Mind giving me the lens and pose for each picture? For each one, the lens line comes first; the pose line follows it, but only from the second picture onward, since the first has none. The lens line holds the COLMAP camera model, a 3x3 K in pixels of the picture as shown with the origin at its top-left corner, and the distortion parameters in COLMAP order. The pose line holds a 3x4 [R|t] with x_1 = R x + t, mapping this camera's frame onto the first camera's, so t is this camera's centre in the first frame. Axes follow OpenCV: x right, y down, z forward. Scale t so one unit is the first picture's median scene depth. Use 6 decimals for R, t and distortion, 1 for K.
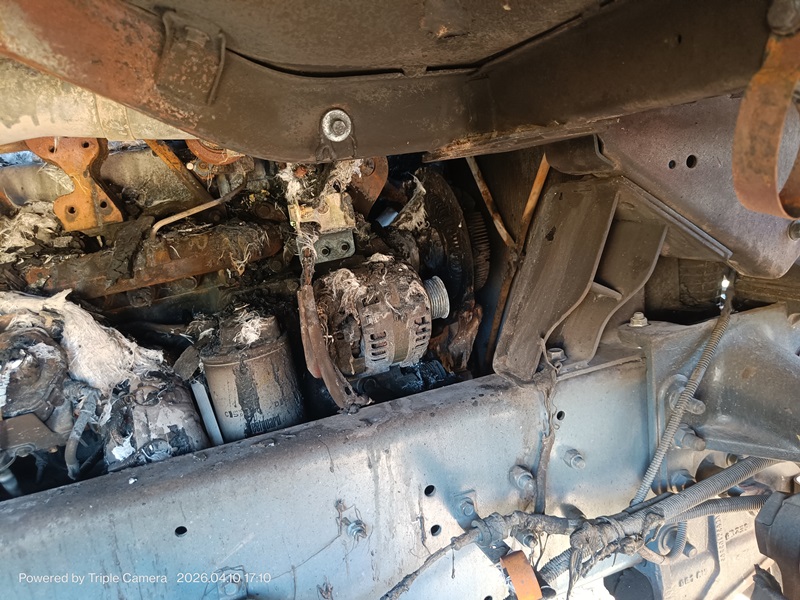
lens RADIAL K [[570.0, 0, 401.2], [0, 570.0, 306.2], [0, 0, 1]] dist [-0.004641, 0.002180]
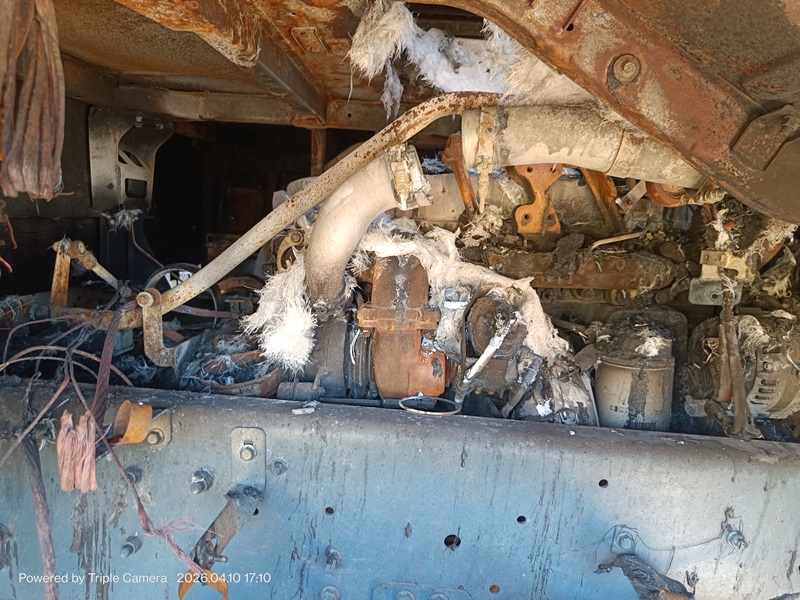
lens RADIAL K [[570.0, 0, 401.2], [0, 570.0, 306.2], [0, 0, 1]] dist [-0.004641, 0.002180]
pose [[0.908761, 0.253469, -0.331523, -0.368472], [-0.270941, 0.962572, -0.006754, 0.113171], [0.317403, 0.095961, 0.943423, -0.291757]]
